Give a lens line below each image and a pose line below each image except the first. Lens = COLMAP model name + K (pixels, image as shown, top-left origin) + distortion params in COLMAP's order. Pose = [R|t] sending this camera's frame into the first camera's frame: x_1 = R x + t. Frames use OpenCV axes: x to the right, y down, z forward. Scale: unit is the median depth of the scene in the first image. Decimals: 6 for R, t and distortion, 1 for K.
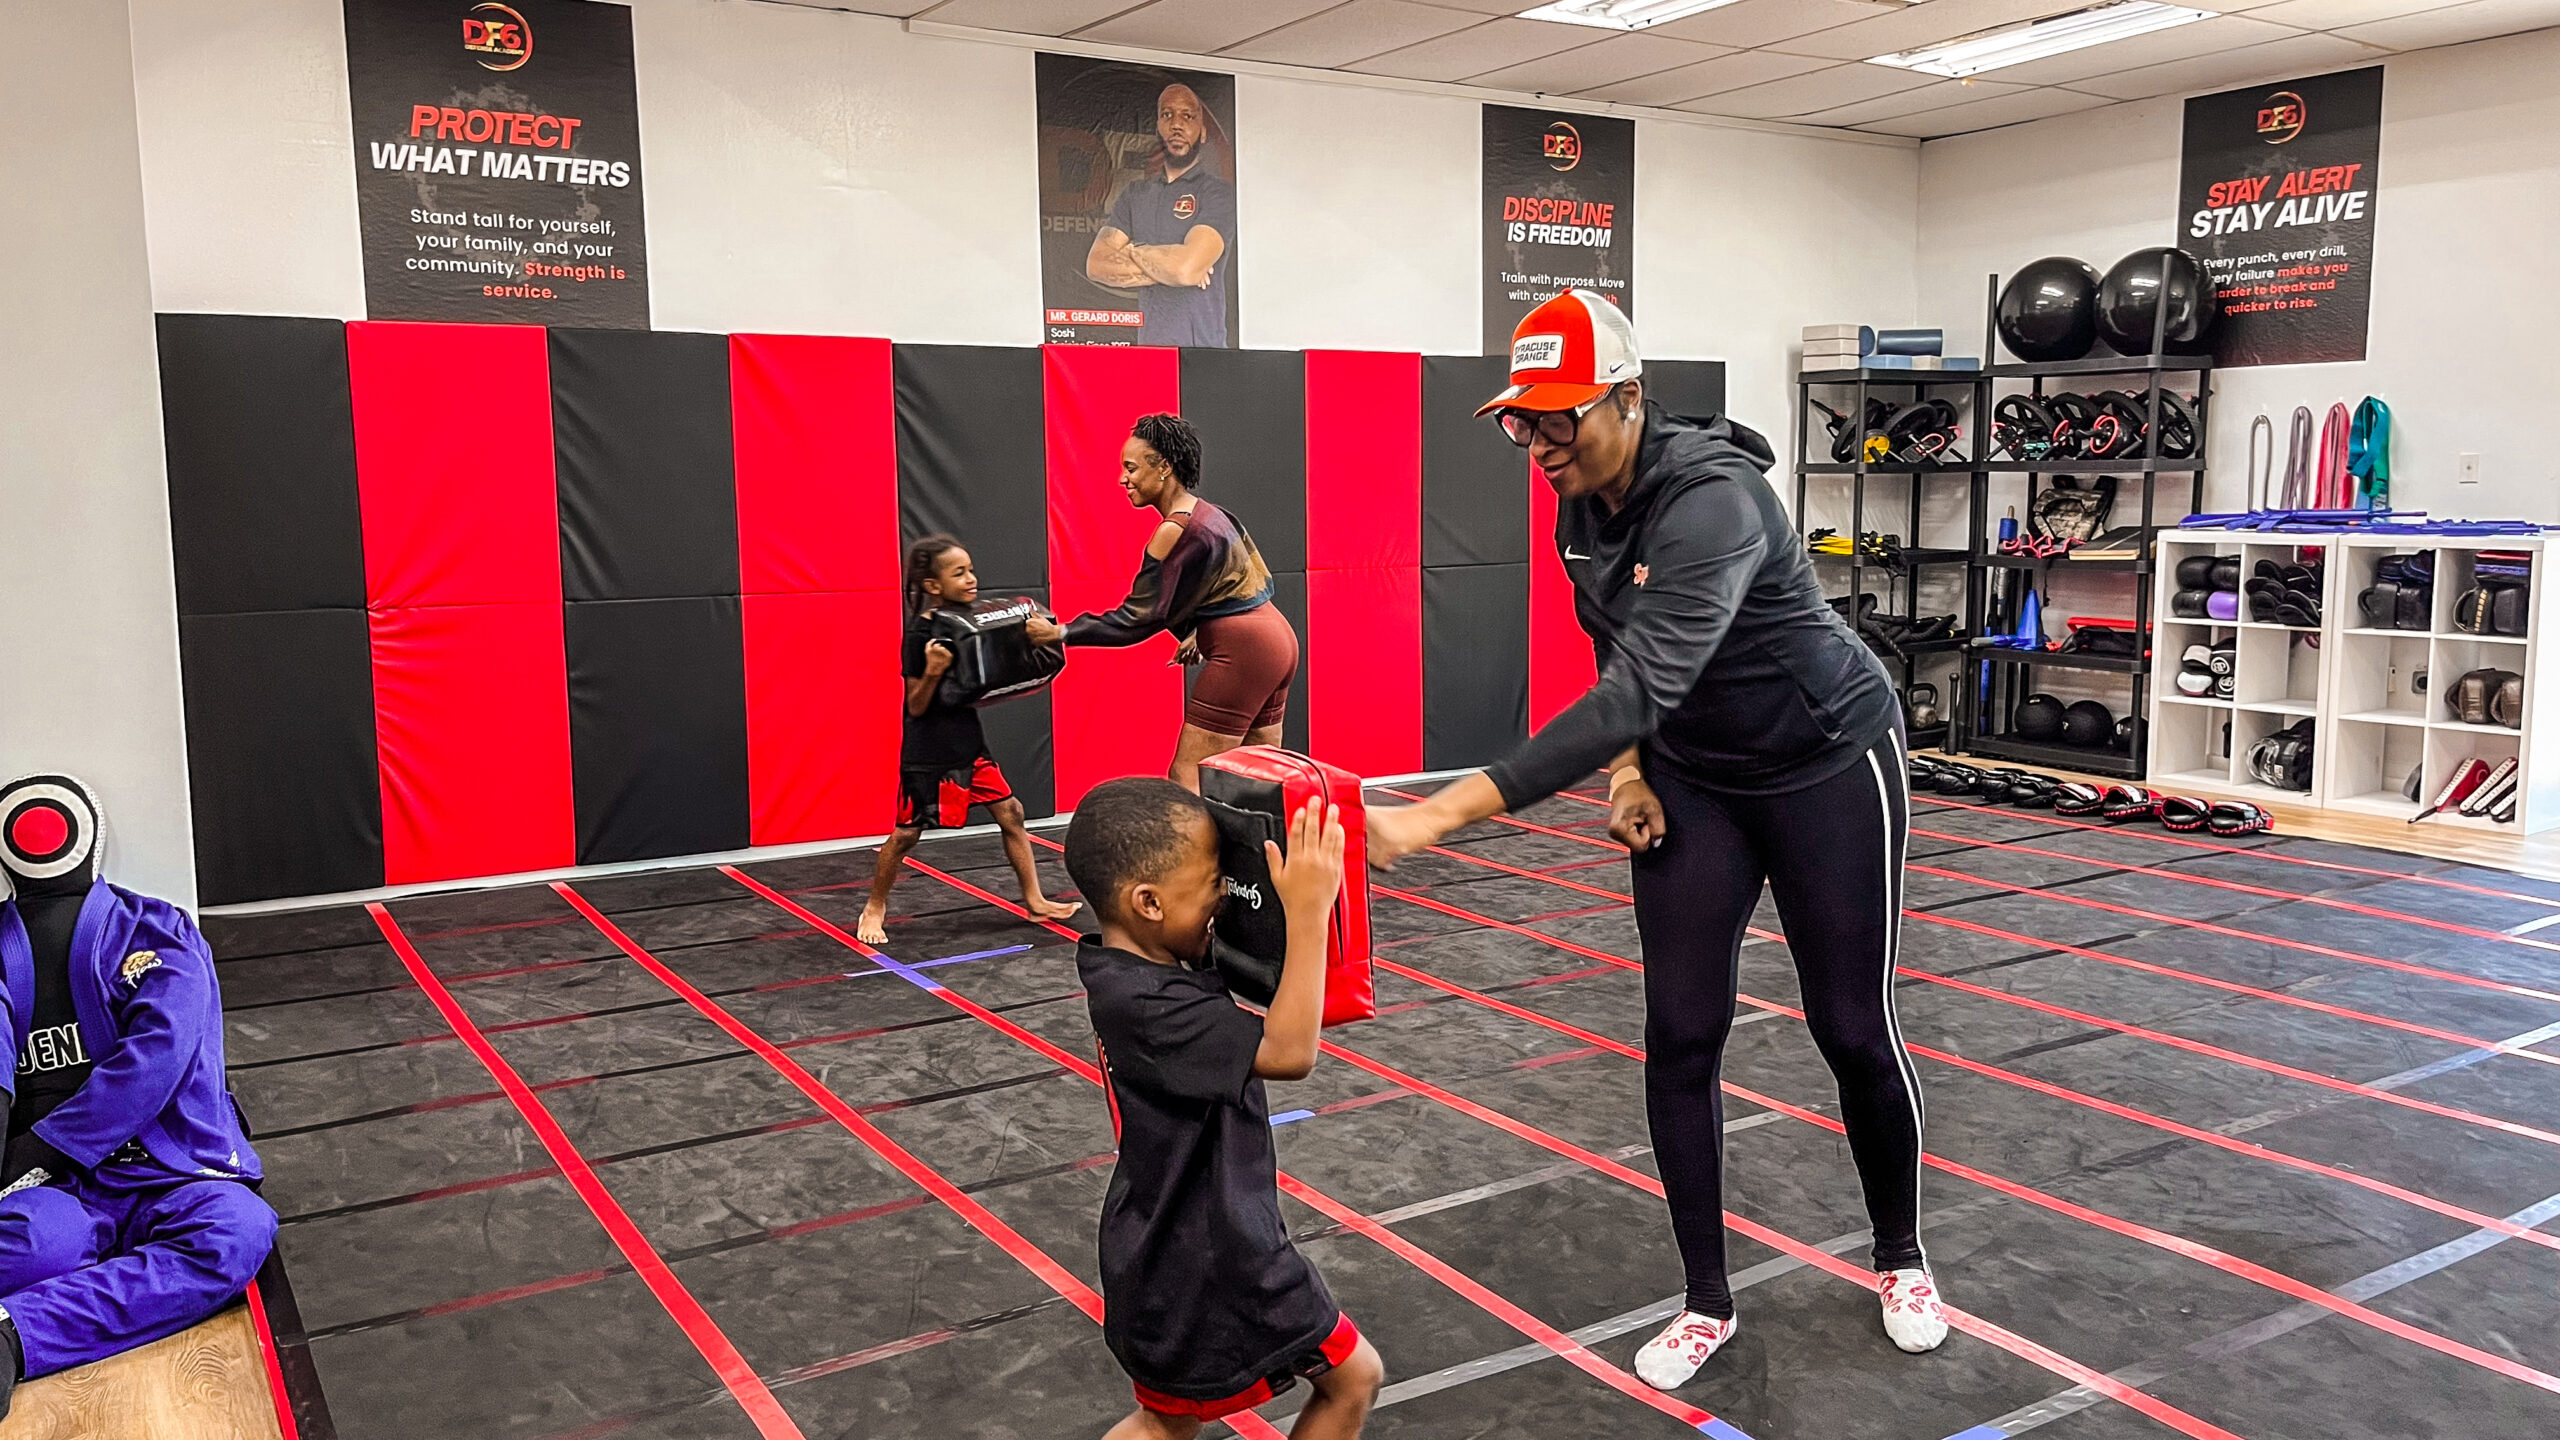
lens RADIAL K [[1945.9, 0, 1265.7], [0, 1945.9, 721.5], [0, 0, 1]] dist [0.047134, -0.063713]
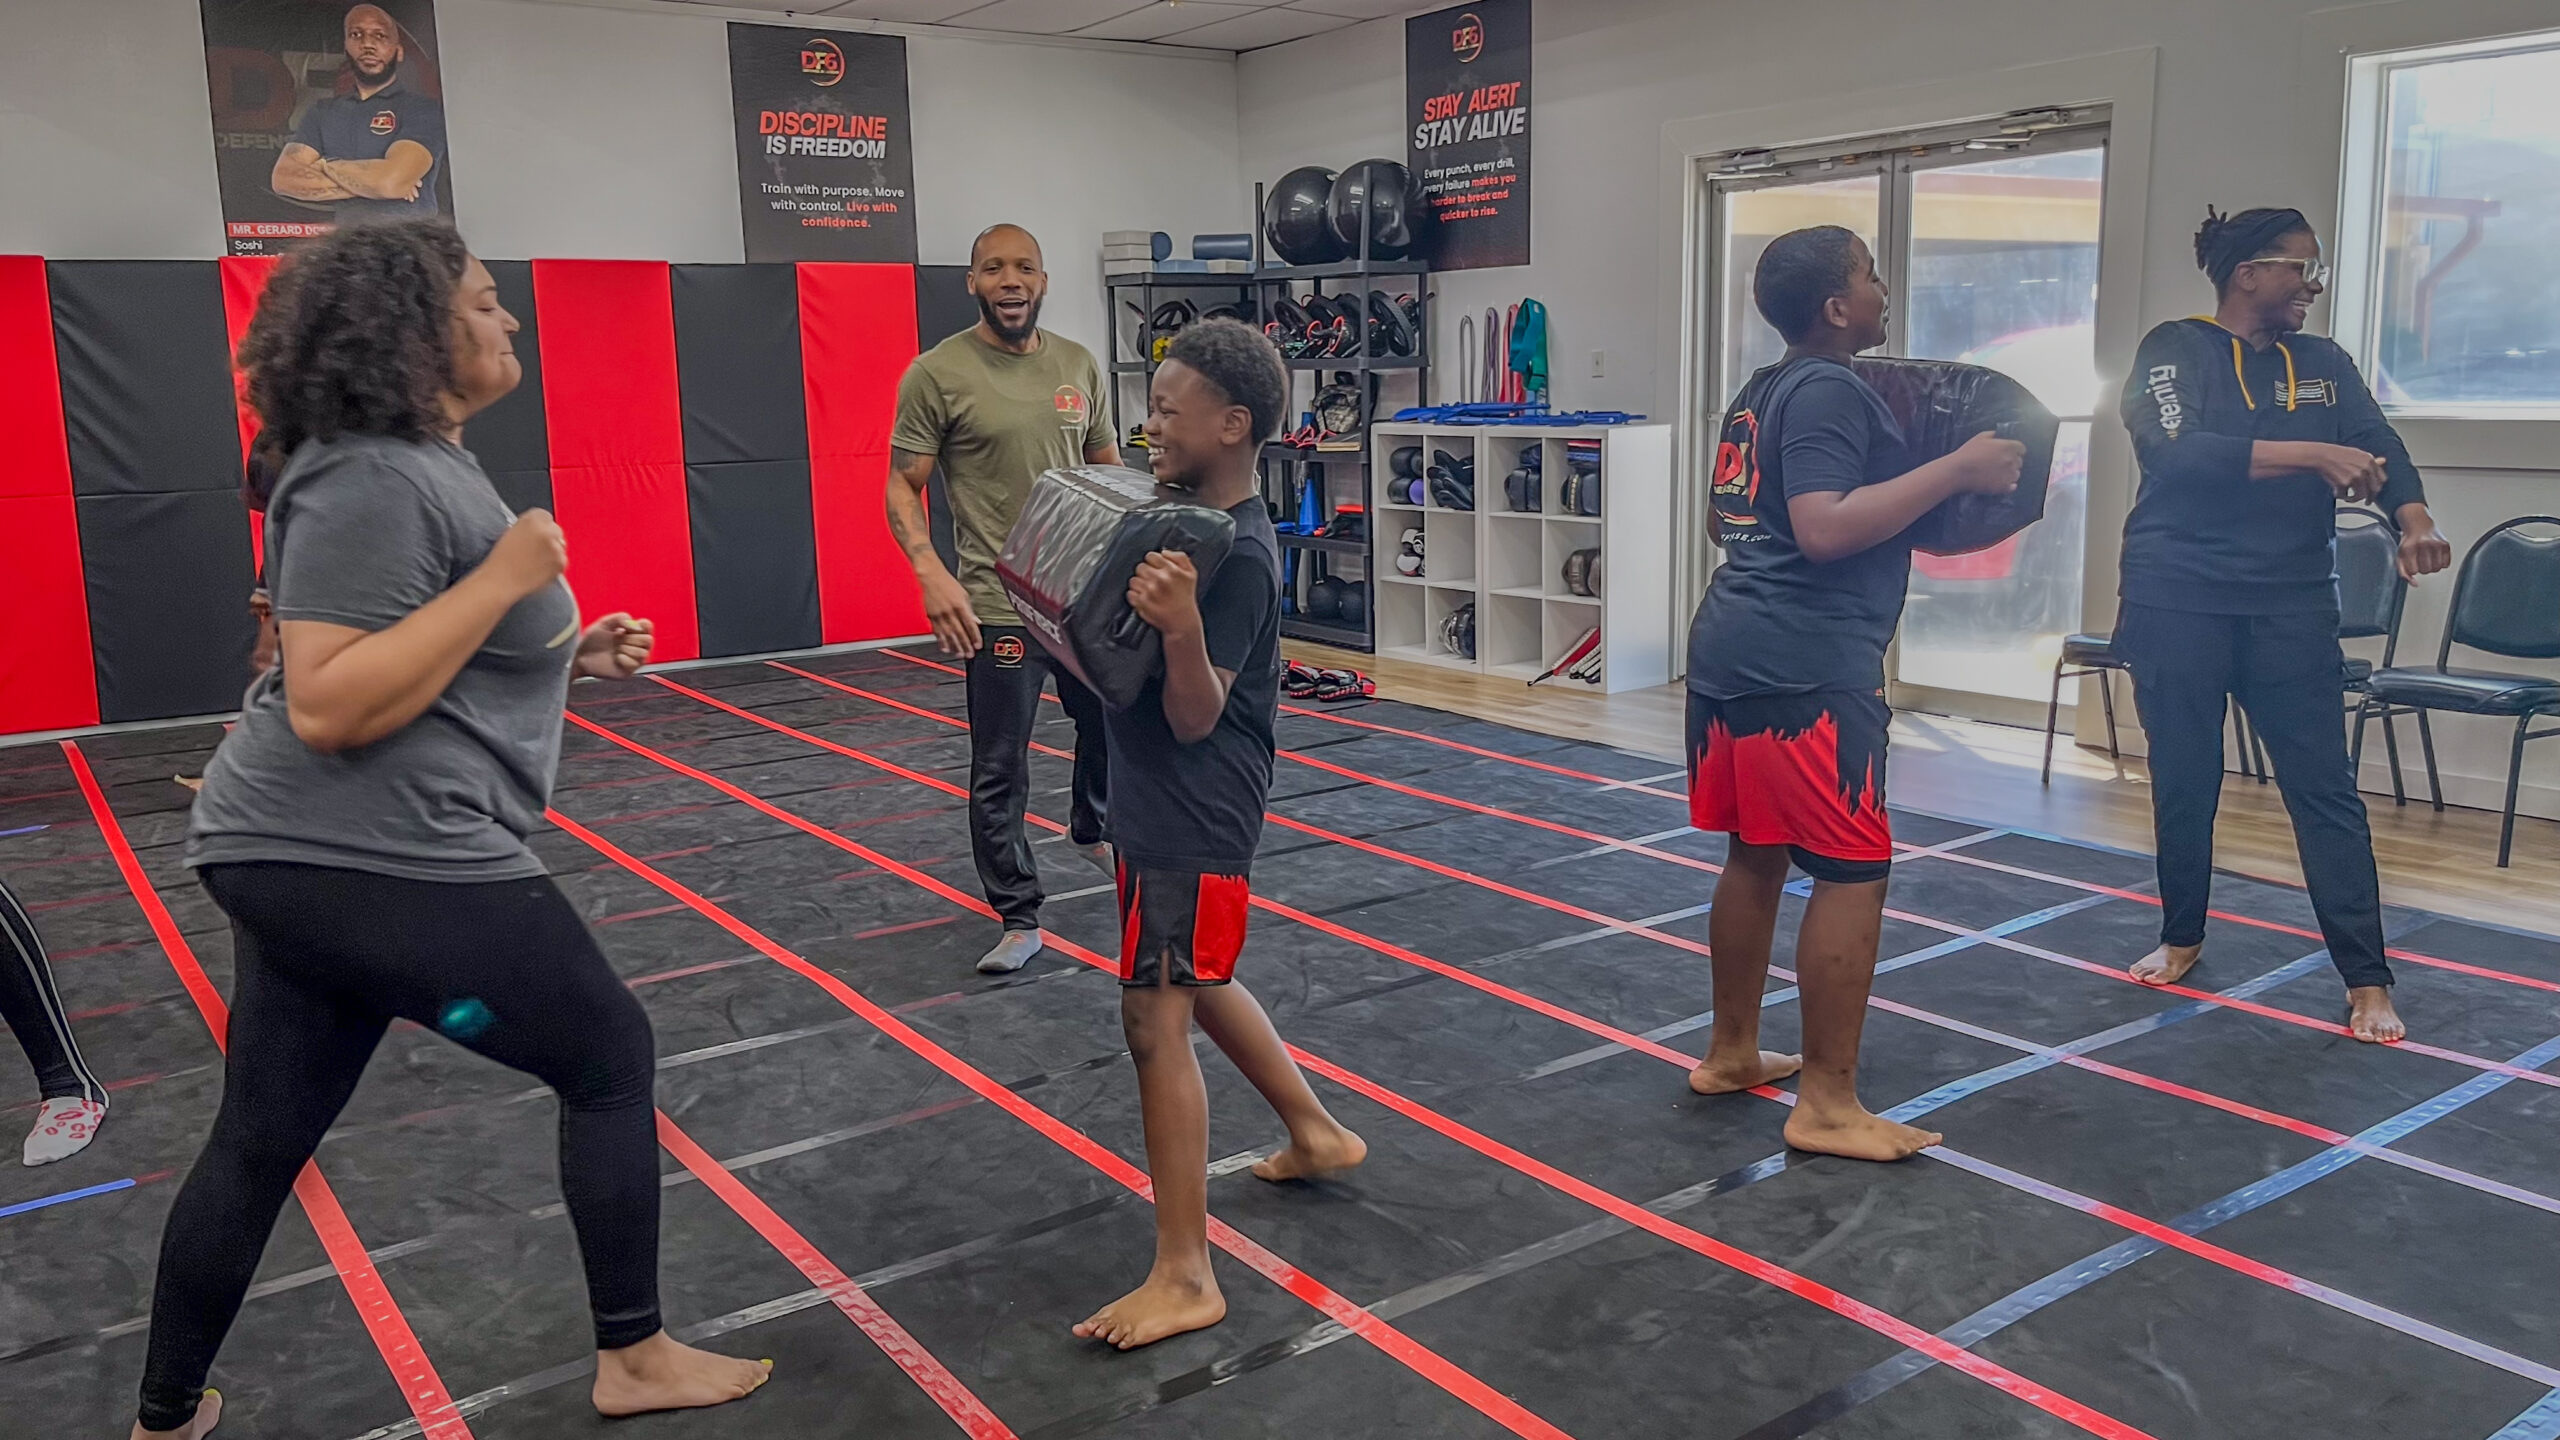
lens RADIAL K [[1938.7, 0, 1275.5], [0, 1938.7, 704.2], [0, 0, 1]] dist [0.030402, -0.005441]
pose [[0.998363, -0.020649, 0.053340, 0.354567], [0.018049, 0.998647, 0.048775, 0.005517], [-0.054275, -0.047732, 0.997385, -0.084514]]
